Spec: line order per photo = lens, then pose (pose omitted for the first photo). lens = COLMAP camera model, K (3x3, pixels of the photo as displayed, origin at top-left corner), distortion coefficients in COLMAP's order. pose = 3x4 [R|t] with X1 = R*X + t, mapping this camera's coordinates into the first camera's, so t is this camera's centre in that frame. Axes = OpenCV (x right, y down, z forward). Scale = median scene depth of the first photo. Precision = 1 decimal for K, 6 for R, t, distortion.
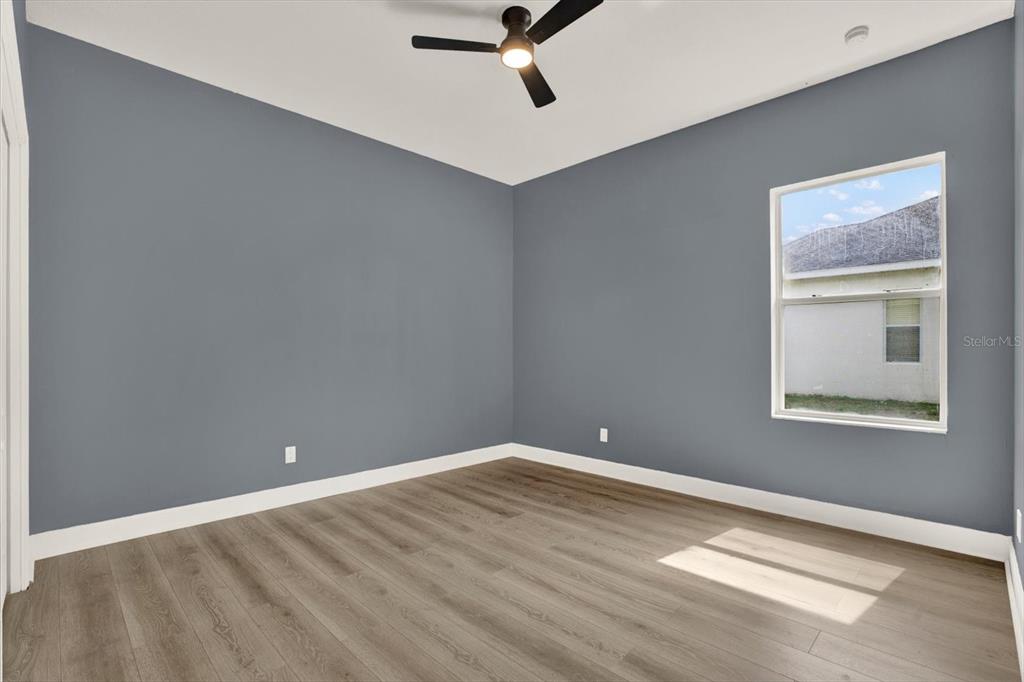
lens RADIAL K [[478.6, 0, 511.0], [0, 478.6, 348.8], [0, 0, 1]] dist [-0.035961, 0.007183]
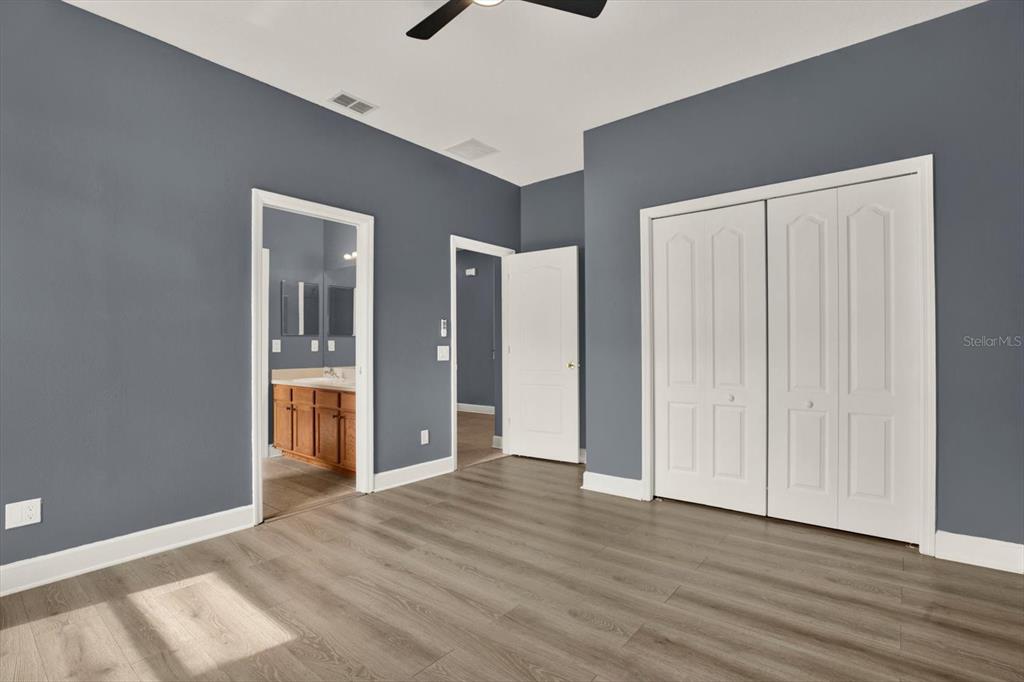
lens RADIAL K [[478.6, 0, 511.0], [0, 478.6, 348.8], [0, 0, 1]] dist [-0.035961, 0.007183]
pose [[-0.995428, 0.008897, -0.095100, 0.049698], [0.008943, 0.999960, -0.000059, 0.009184], [0.095096, -0.000909, -0.995468, 1.839185]]
